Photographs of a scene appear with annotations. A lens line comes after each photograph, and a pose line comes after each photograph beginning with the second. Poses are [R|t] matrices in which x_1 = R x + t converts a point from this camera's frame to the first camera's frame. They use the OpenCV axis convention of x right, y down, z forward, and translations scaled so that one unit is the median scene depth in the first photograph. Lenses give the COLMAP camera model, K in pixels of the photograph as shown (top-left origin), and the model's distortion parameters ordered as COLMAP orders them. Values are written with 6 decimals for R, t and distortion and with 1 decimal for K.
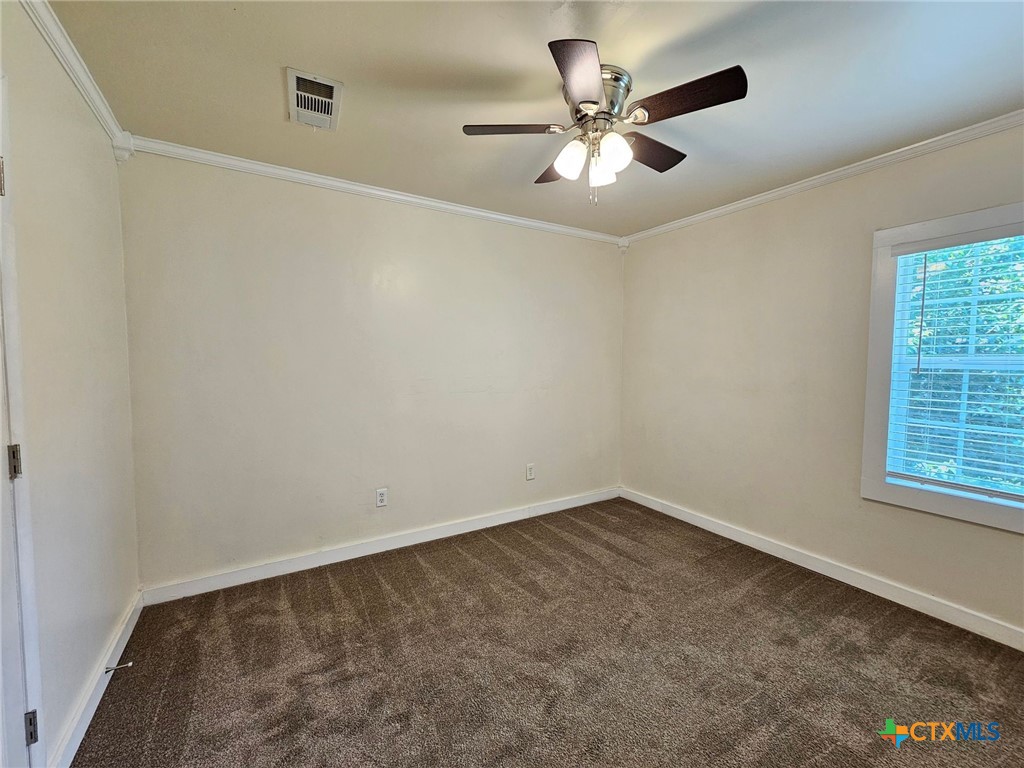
lens RADIAL K [[417.3, 0, 516.1], [0, 417.3, 382.3], [0, 0, 1]] dist [0.002038, -0.000074]
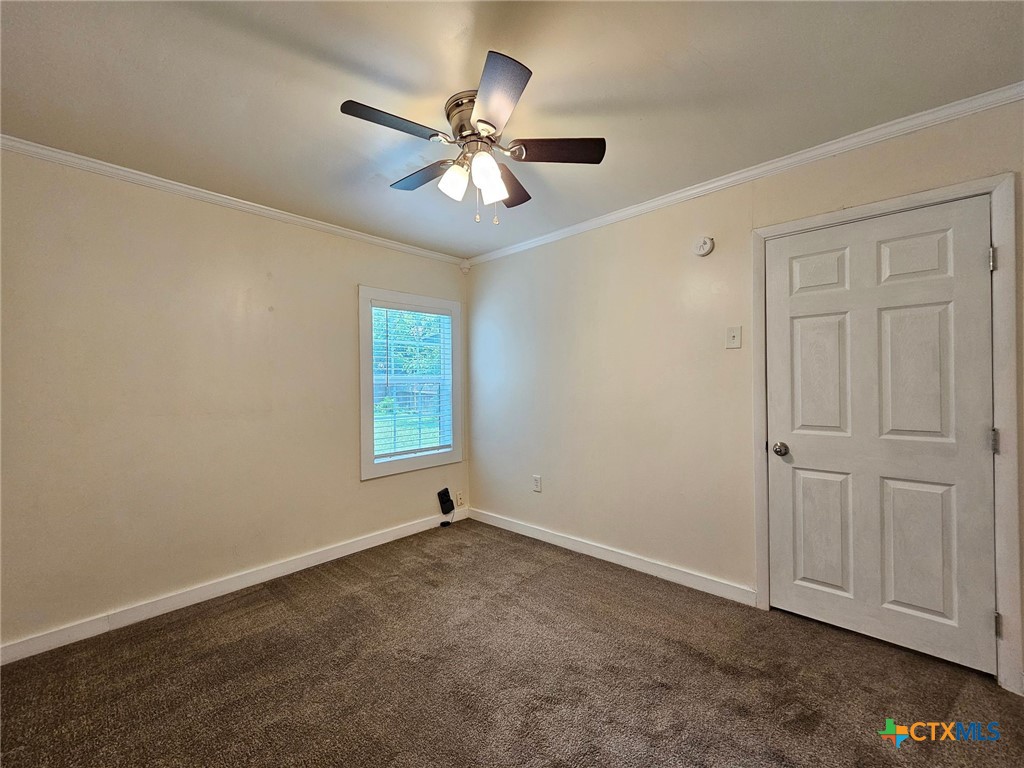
lens RADIAL K [[417.3, 0, 516.1], [0, 417.3, 382.3], [0, 0, 1]] dist [0.002038, -0.000074]
pose [[-0.264398, -0.002456, 0.964411, -0.650004], [0.066272, 0.997587, 0.020709, -0.036653], [-0.962134, 0.069388, -0.263597, 0.939233]]
